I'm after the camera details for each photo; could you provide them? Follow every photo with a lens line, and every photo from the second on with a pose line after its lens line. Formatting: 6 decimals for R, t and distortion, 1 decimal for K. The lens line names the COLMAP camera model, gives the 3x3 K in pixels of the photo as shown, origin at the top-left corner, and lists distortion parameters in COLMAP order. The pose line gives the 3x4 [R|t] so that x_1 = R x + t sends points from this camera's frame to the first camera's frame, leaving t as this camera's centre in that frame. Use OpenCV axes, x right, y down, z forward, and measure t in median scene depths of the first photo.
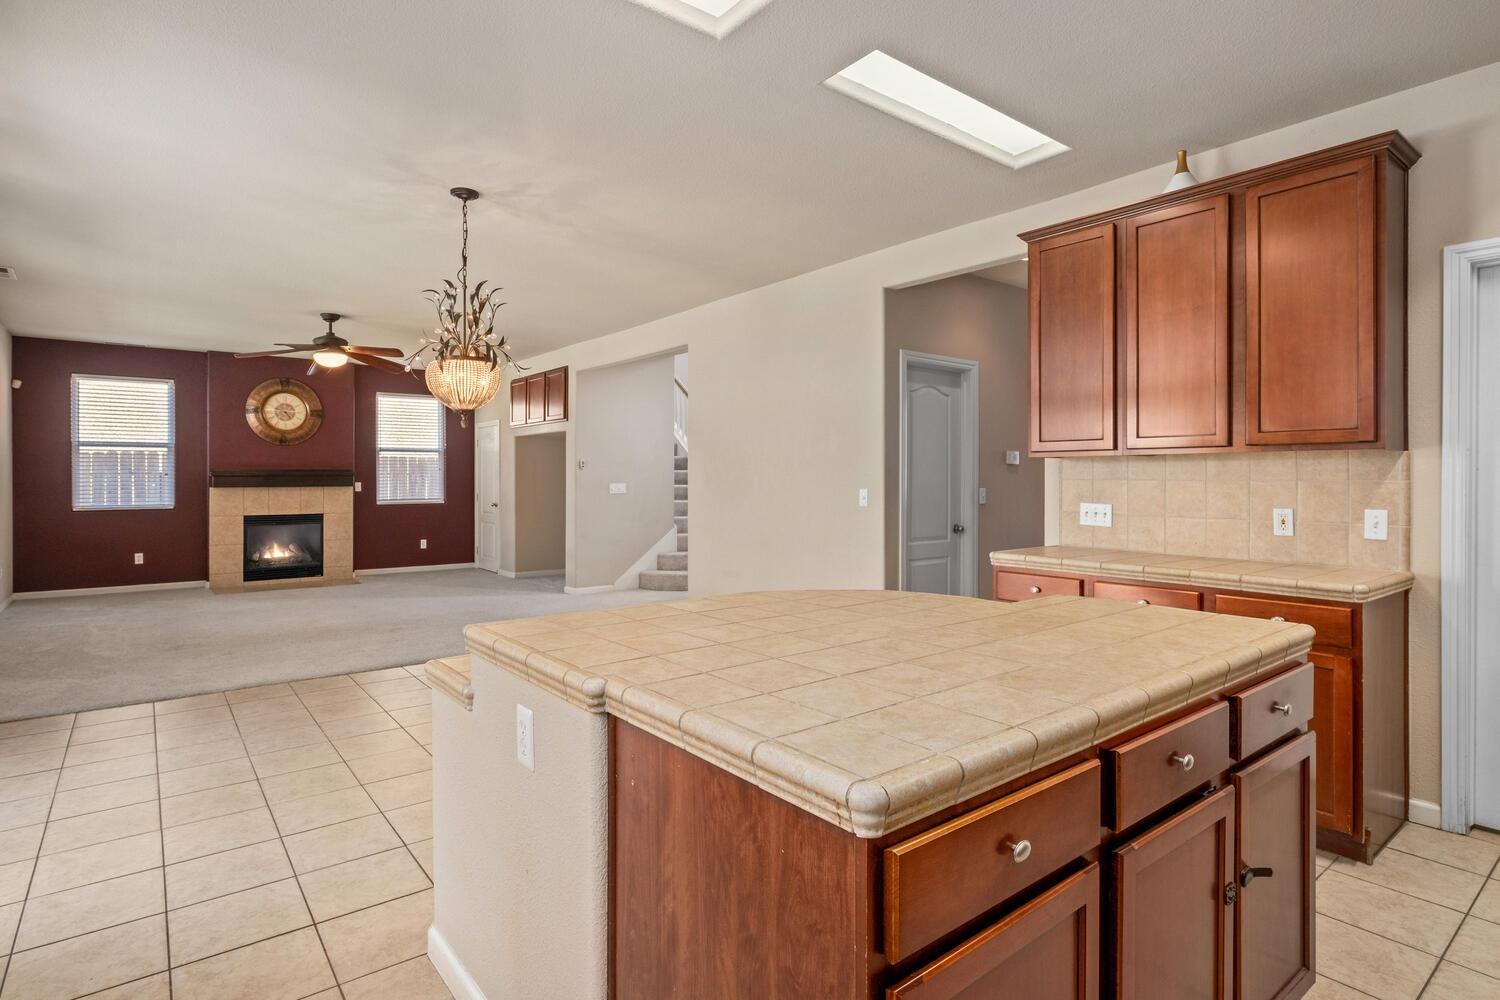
lens RADIAL K [[775.2, 0, 743.2], [0, 775.2, 482.2], [0, 0, 1]] dist [0.001590, 0.001090]
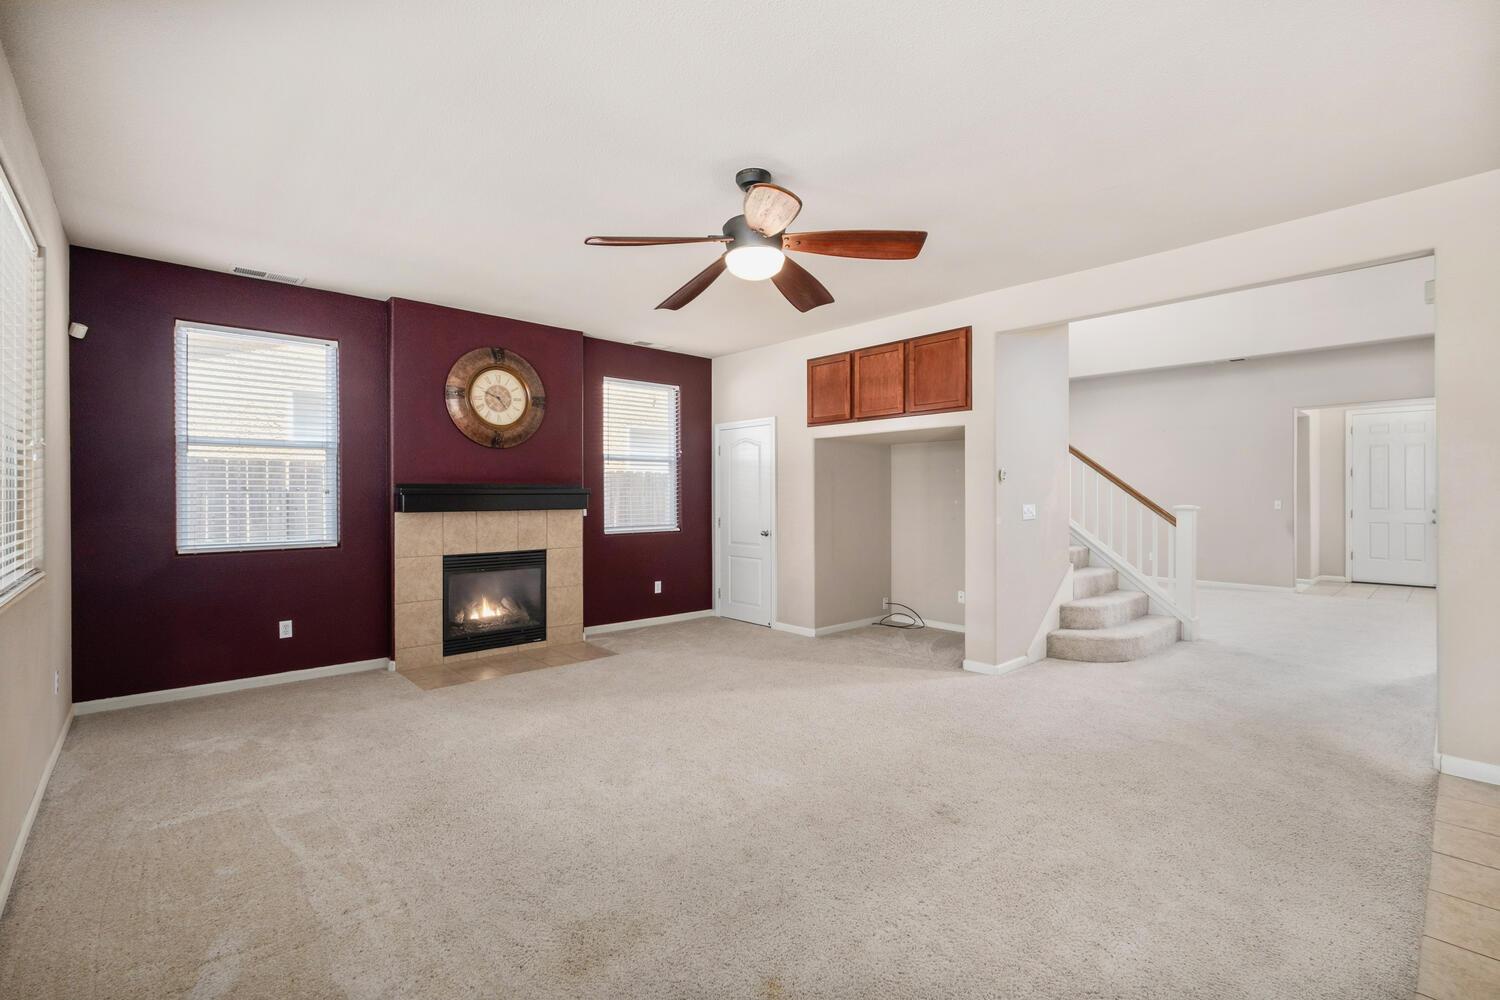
lens RADIAL K [[658.7, 0, 750.0], [0, 658.7, 500.0], [0, 0, 1]] dist [-0.001877, -0.000198]
pose [[0.996703, -0.002969, 0.081081, -0.427272], [0.003174, 0.999992, -0.002398, -0.001115], [-0.081074, 0.002647, 0.996705, 0.424985]]
